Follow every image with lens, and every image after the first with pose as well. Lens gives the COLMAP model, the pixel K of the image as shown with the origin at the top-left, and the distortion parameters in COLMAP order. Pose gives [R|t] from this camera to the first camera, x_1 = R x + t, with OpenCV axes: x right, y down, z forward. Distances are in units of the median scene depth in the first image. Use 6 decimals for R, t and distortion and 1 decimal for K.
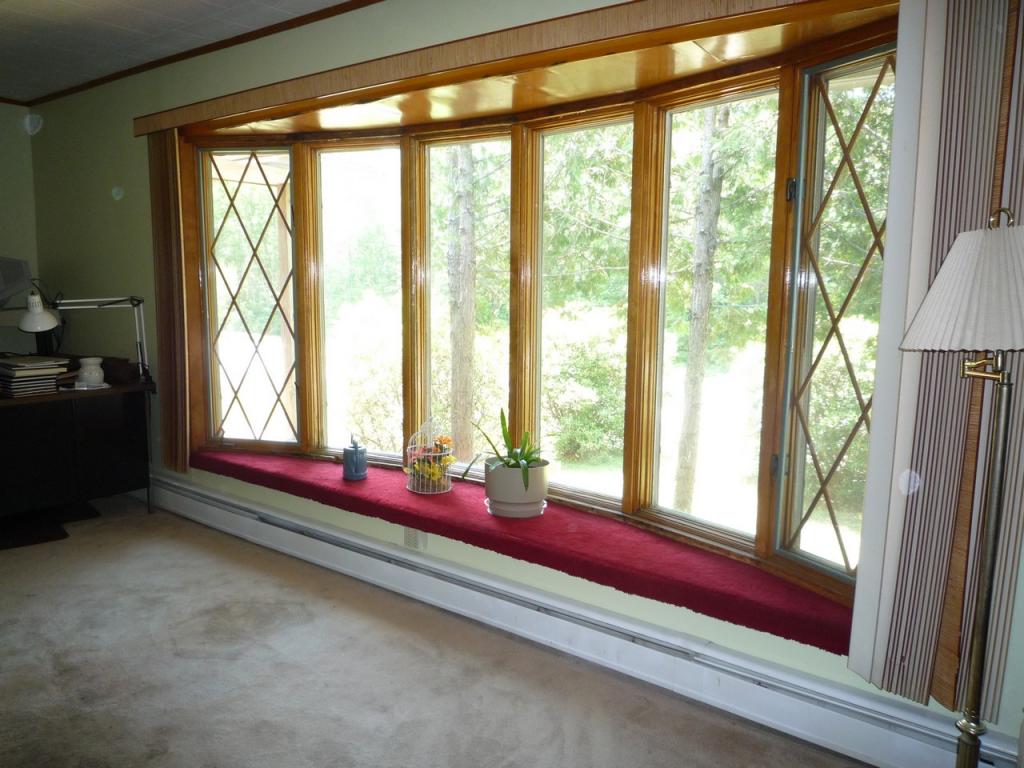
lens RADIAL K [[773.5, 0, 510.2], [0, 773.5, 382.6], [0, 0, 1]] dist [-0.011558, -0.007646]
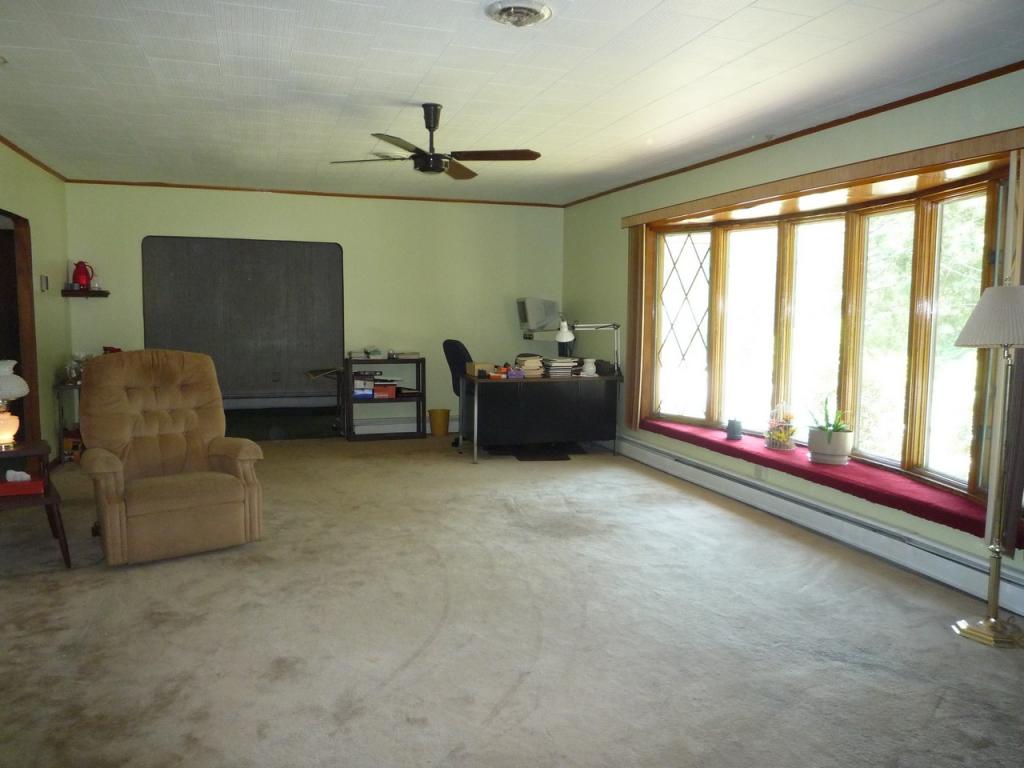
lens RADIAL K [[773.5, 0, 512.6], [0, 773.5, 382.6], [0, 0, 1]] dist [-0.011558, -0.007646]
pose [[0.831718, 0.049313, -0.553003, 0.275740], [-0.074075, 0.996999, -0.022504, 0.075408], [0.550234, 0.059681, 0.832875, -0.541308]]
